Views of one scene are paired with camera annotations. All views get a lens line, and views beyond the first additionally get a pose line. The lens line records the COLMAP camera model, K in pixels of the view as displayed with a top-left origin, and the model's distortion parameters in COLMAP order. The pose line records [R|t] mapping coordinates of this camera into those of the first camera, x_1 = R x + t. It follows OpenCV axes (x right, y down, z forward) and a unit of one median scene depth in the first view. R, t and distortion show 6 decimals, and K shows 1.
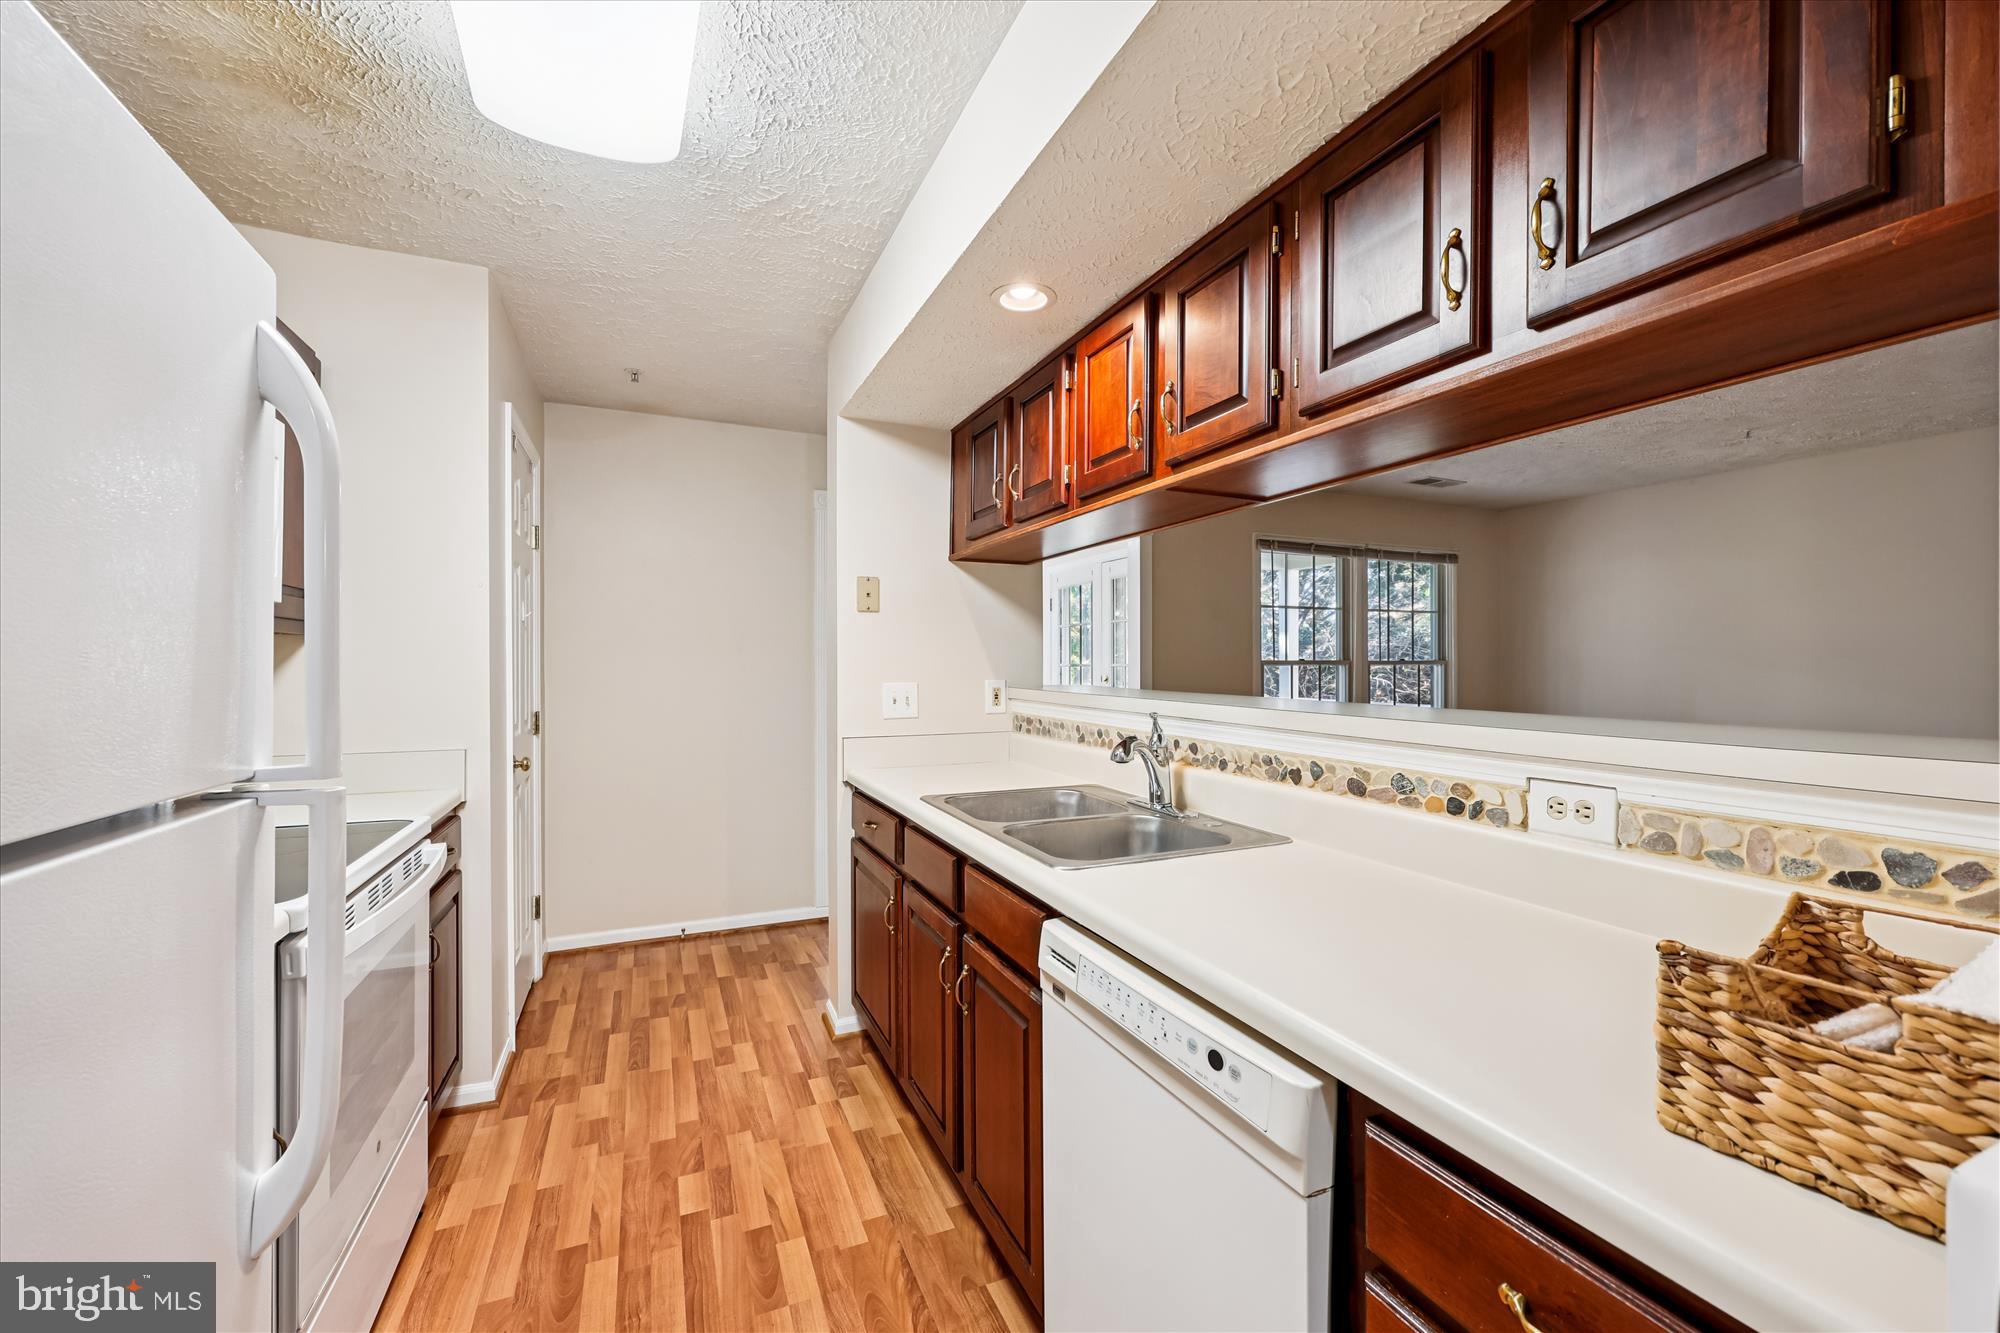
lens RADIAL K [[811.6, 0, 1008.6], [0, 811.6, 670.5], [0, 0, 1]] dist [0.002459, 0.000477]
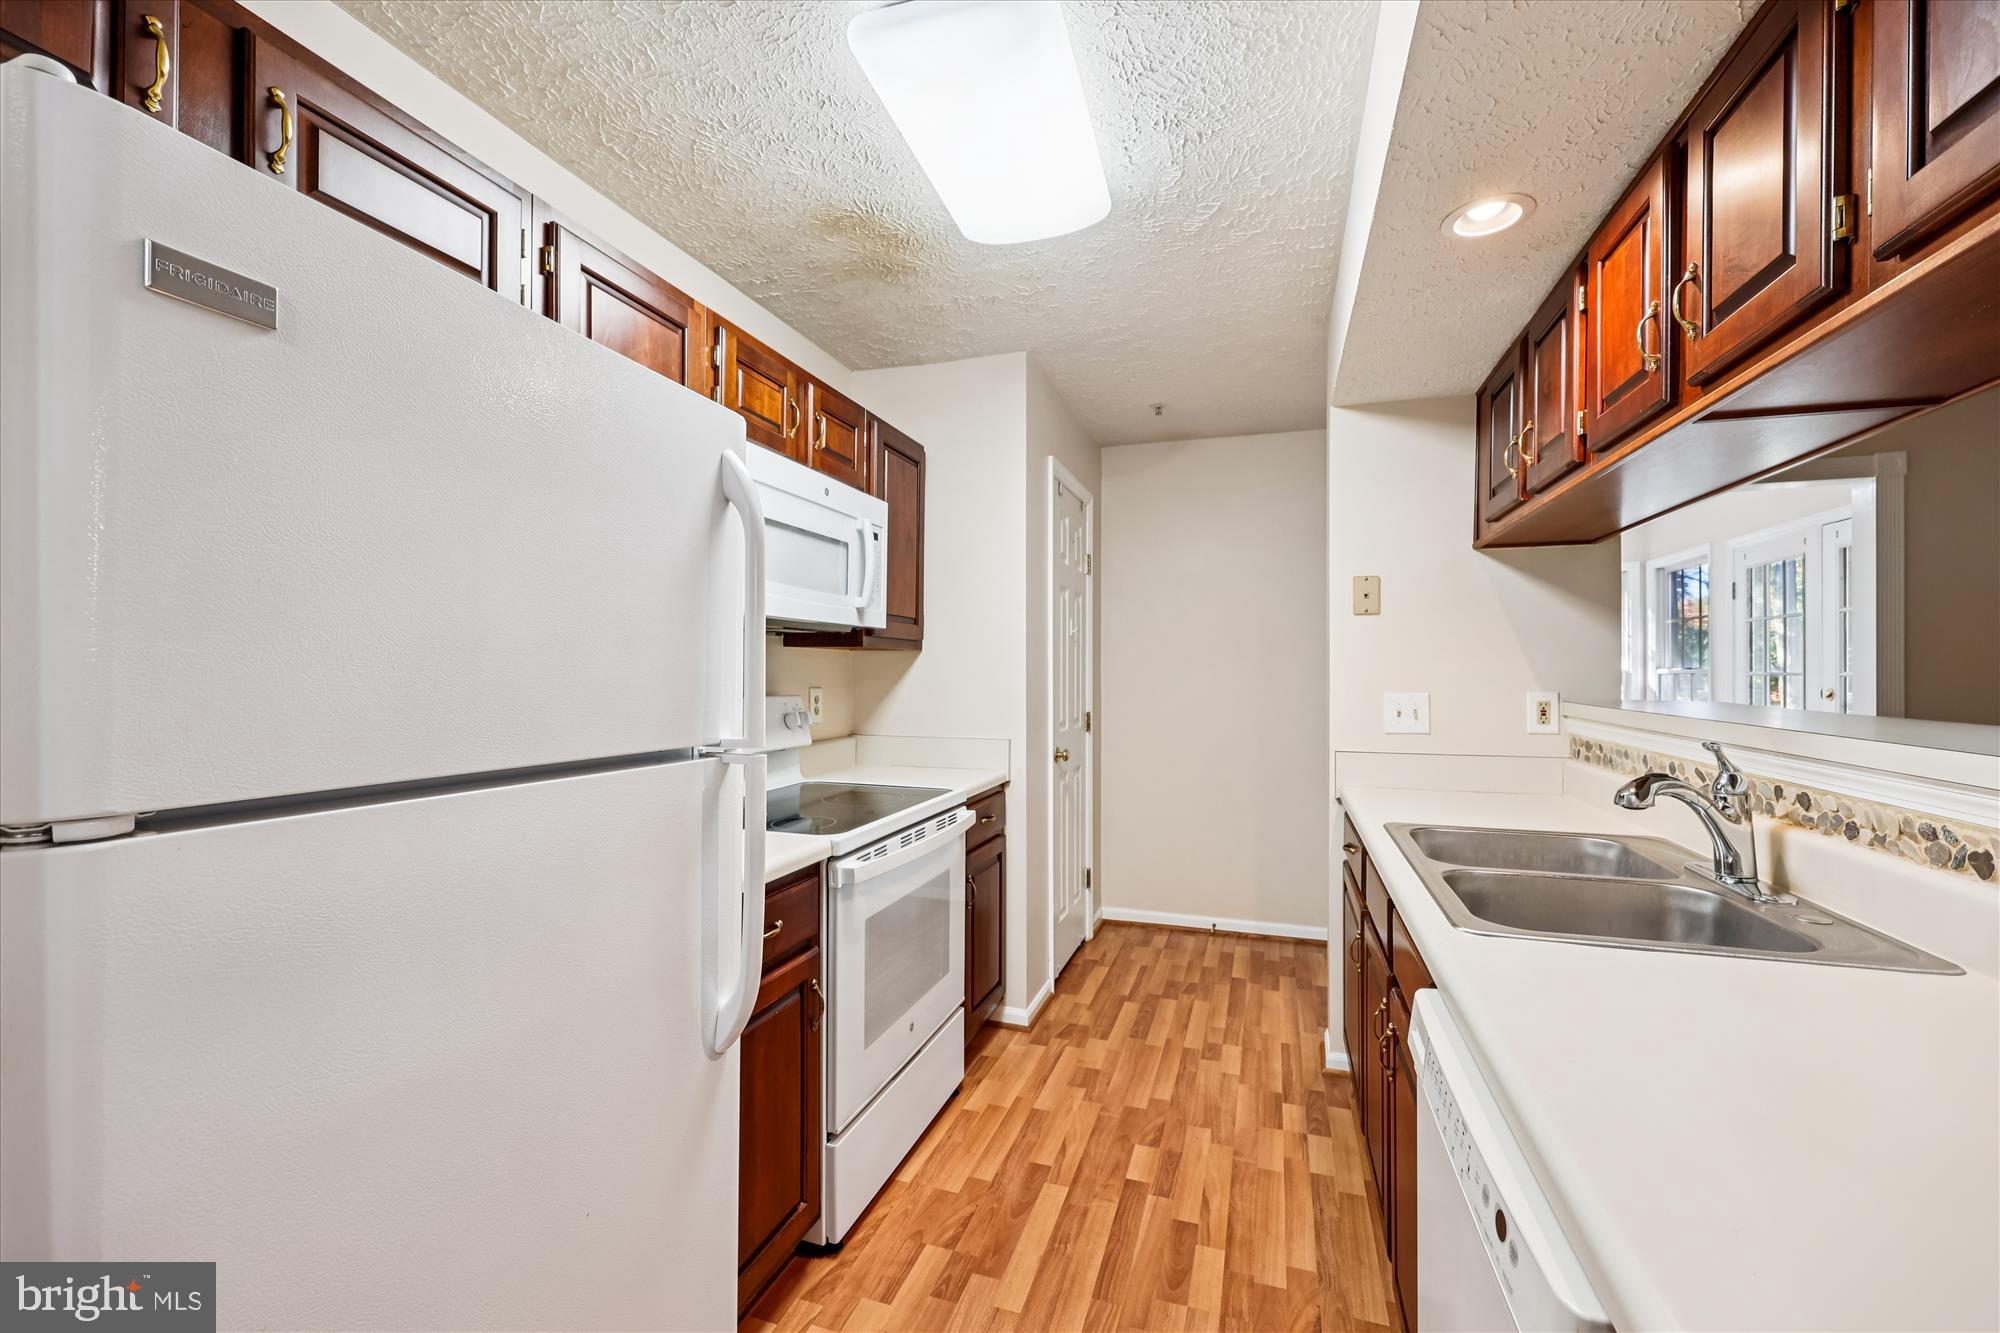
lens RADIAL K [[807.2, 0, 1005.1], [0, 807.2, 675.3], [0, 0, 1]] dist [-0.000805, -0.000040]
pose [[0.740297, 0.004023, -0.672268, 0.165793], [-0.006615, 0.999977, -0.001300, -0.000560], [0.672247, 0.005409, 0.740307, 0.072151]]
